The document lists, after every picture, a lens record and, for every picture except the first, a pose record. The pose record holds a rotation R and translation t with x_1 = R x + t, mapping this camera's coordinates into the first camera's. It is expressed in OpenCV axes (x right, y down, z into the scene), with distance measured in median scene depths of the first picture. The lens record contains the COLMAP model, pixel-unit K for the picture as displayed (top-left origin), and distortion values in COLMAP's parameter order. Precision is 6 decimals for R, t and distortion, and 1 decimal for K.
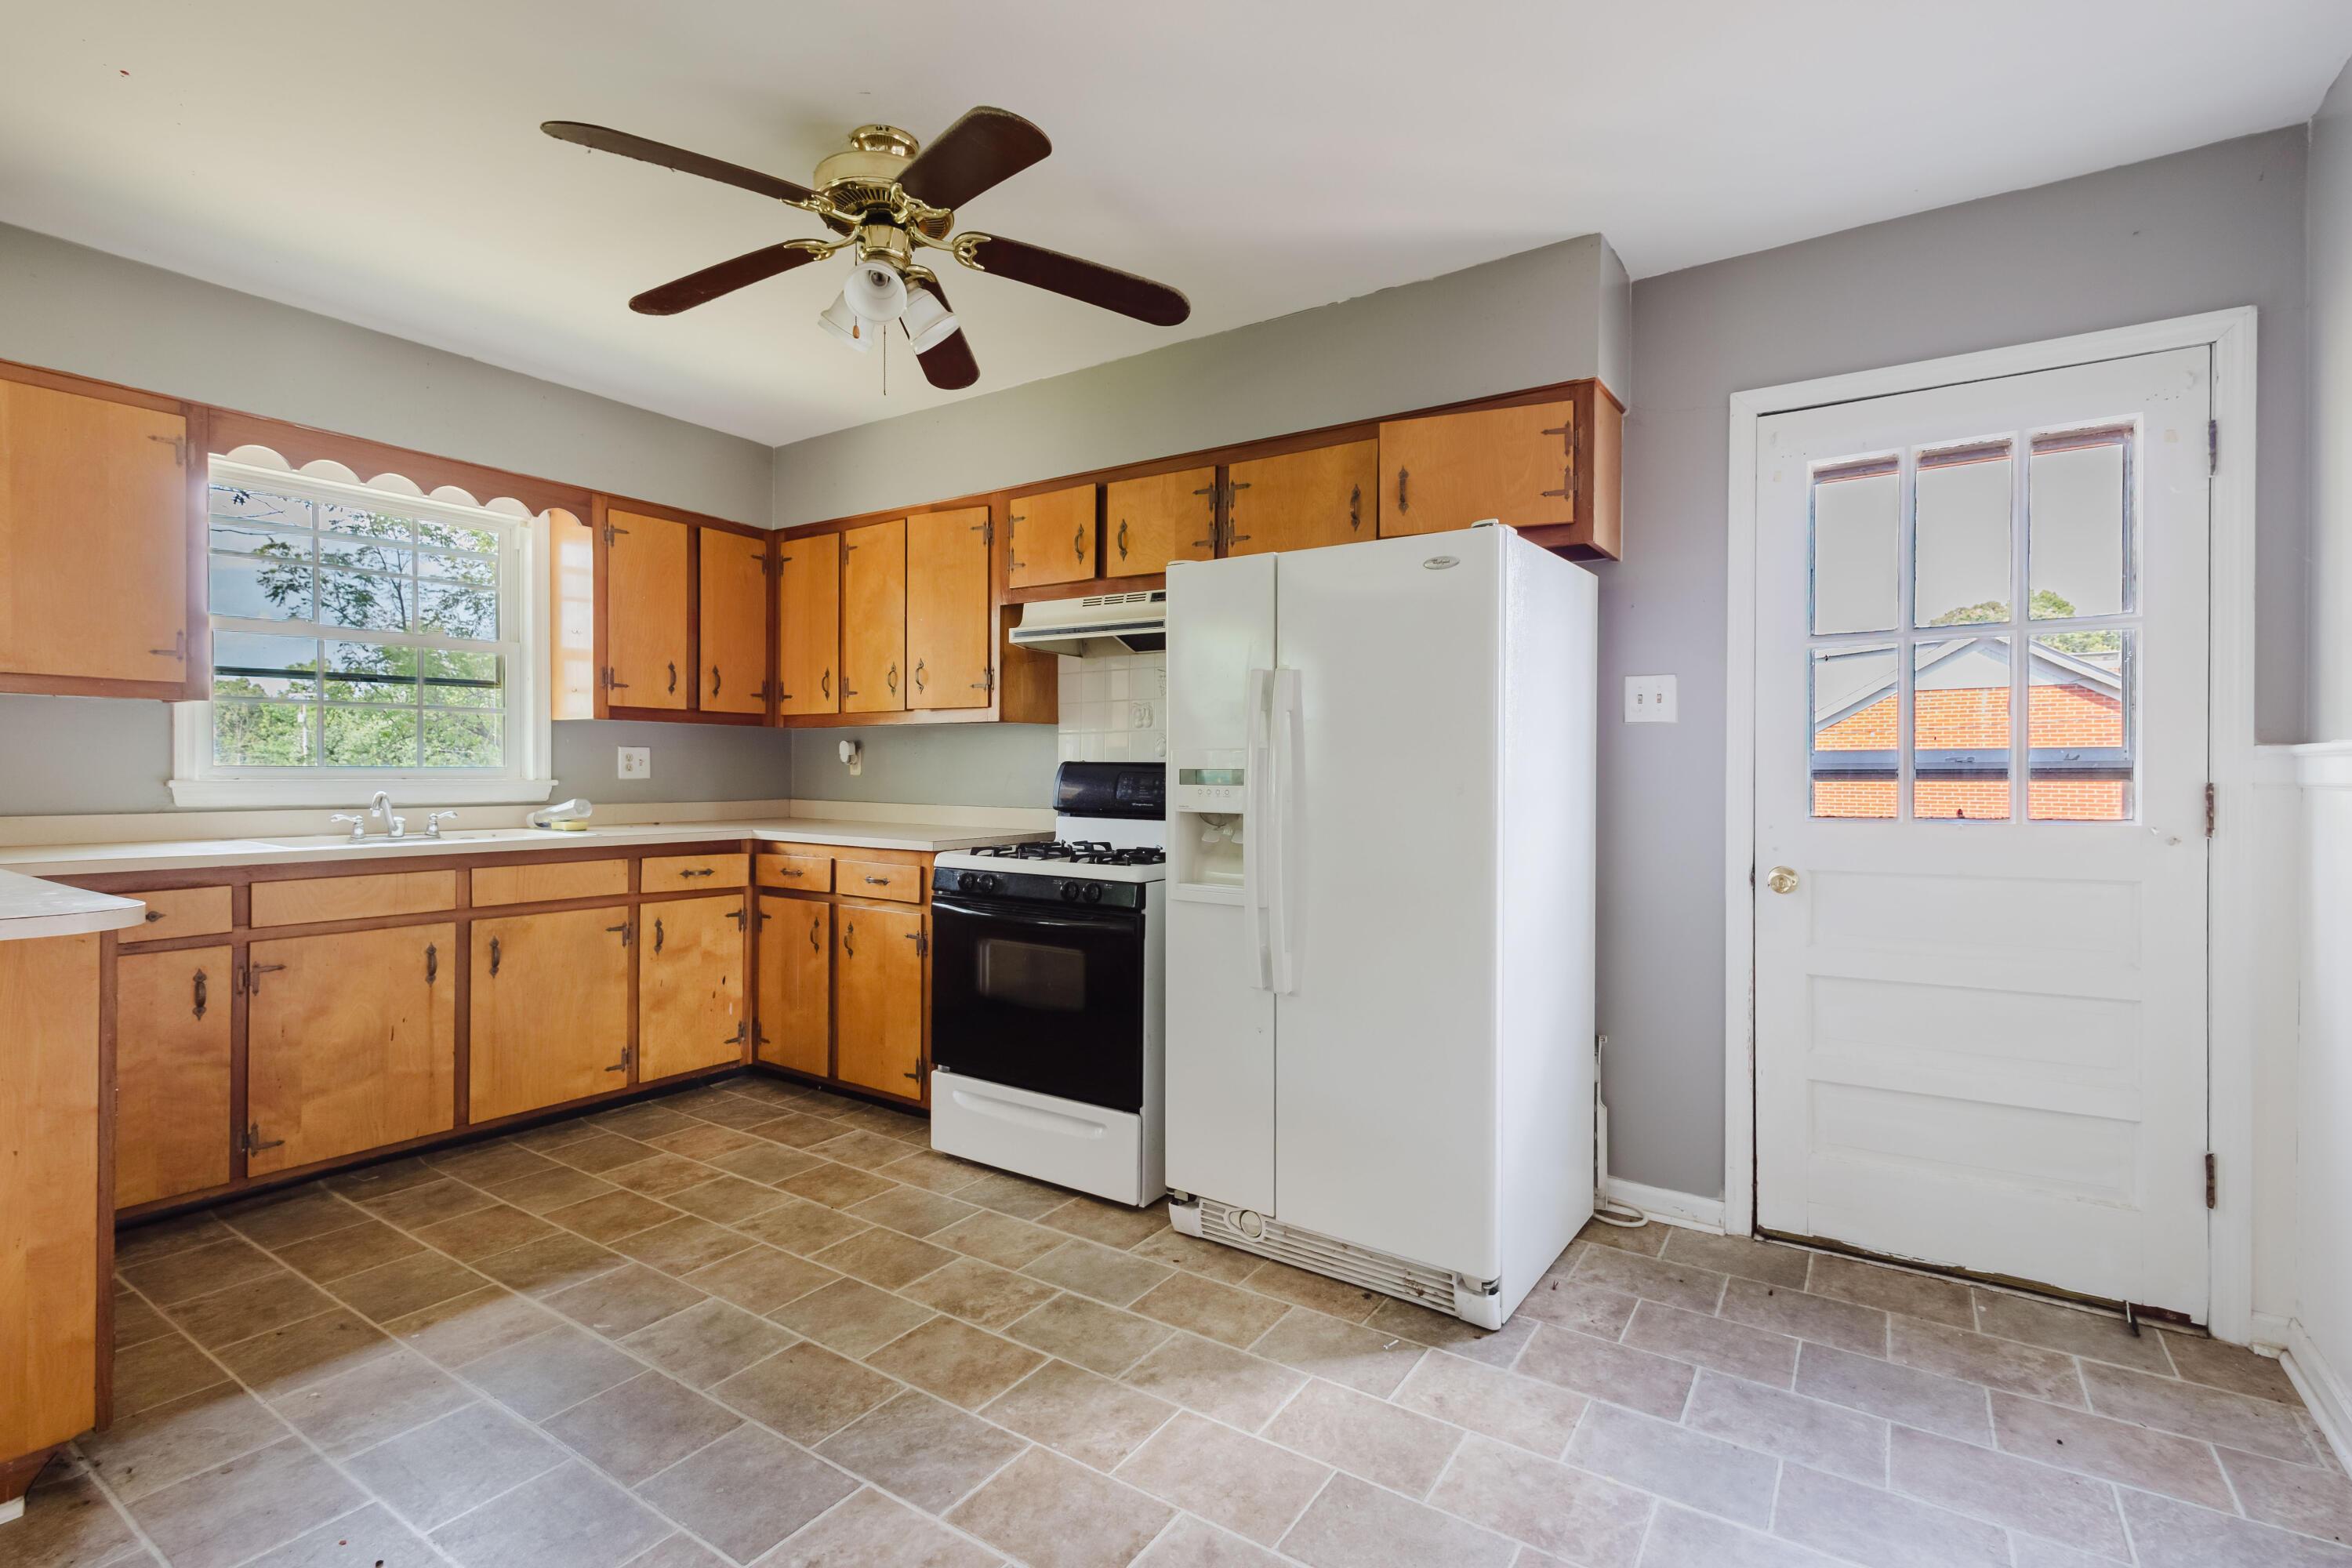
lens RADIAL K [[1084.2, 0, 1174.7], [0, 1084.2, 772.6], [0, 0, 1]] dist [0.008126, -0.000779]
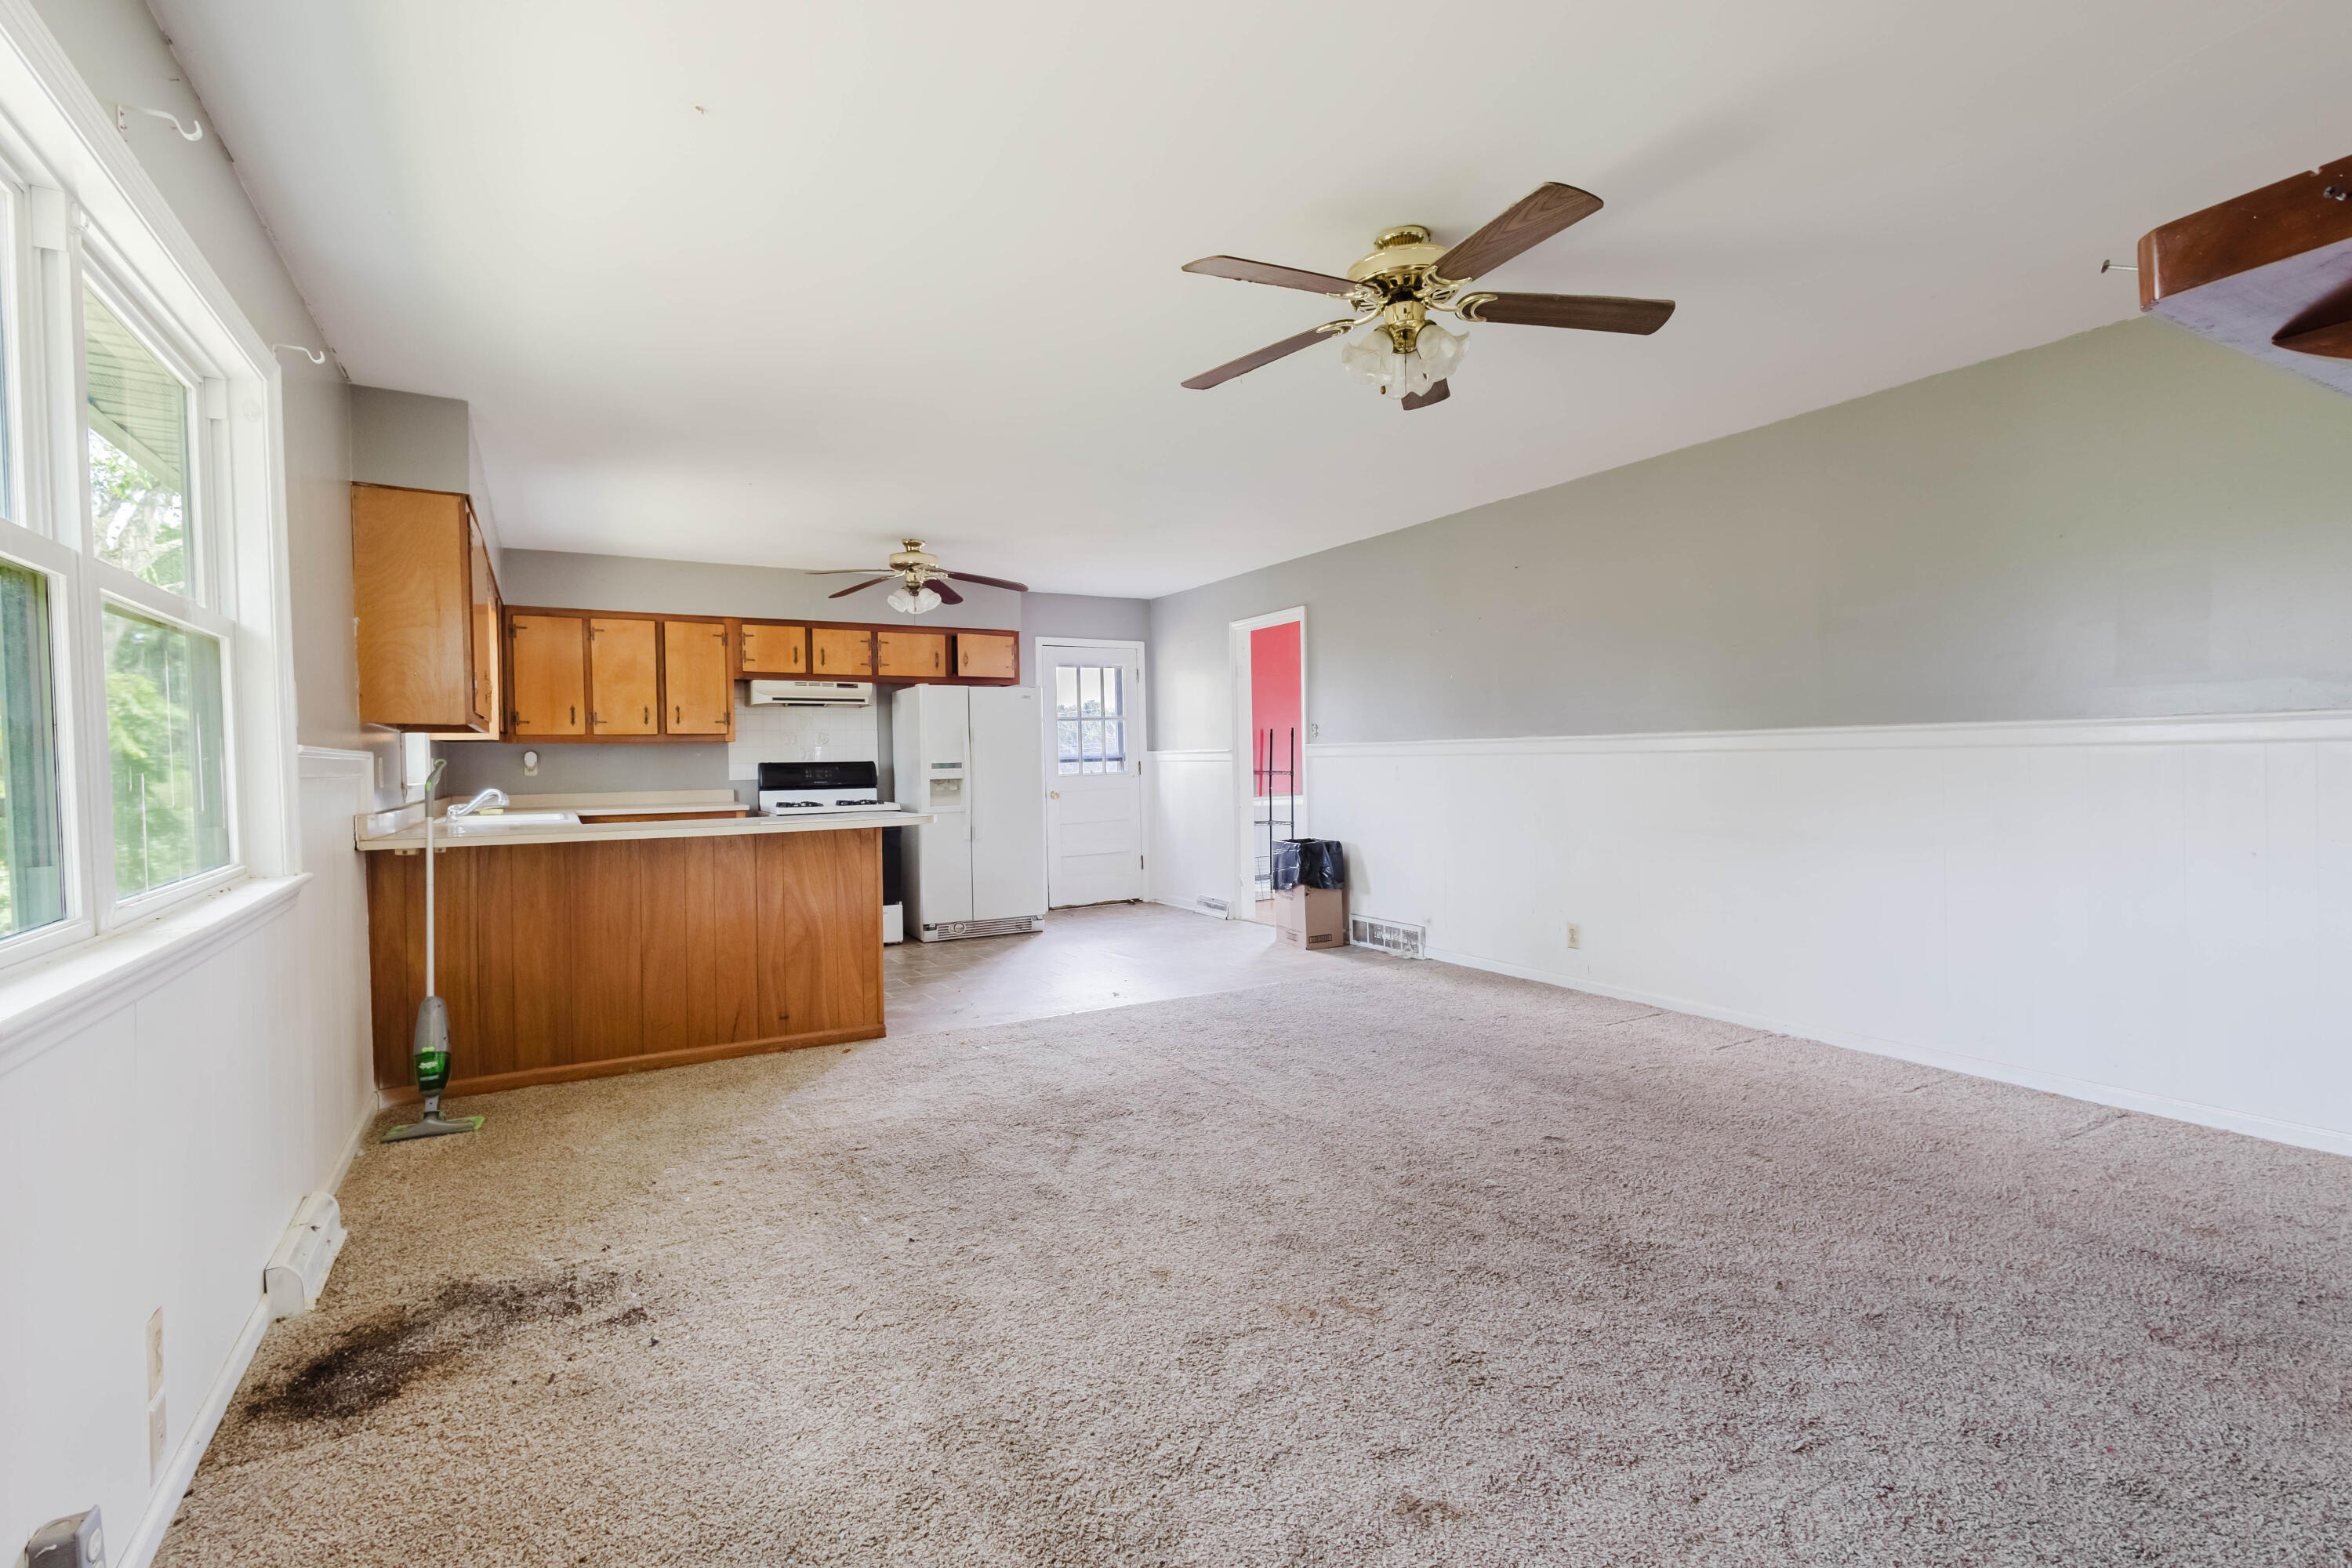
lens RADIAL K [[1084.2, 0, 1174.7], [0, 1084.2, 772.6], [0, 0, 1]] dist [0.008126, -0.000779]
pose [[0.437926, -0.026391, 0.898624, -2.455832], [0.021991, 0.999584, 0.018639, -0.019508], [-0.898742, 0.011599, 0.438324, -0.806897]]
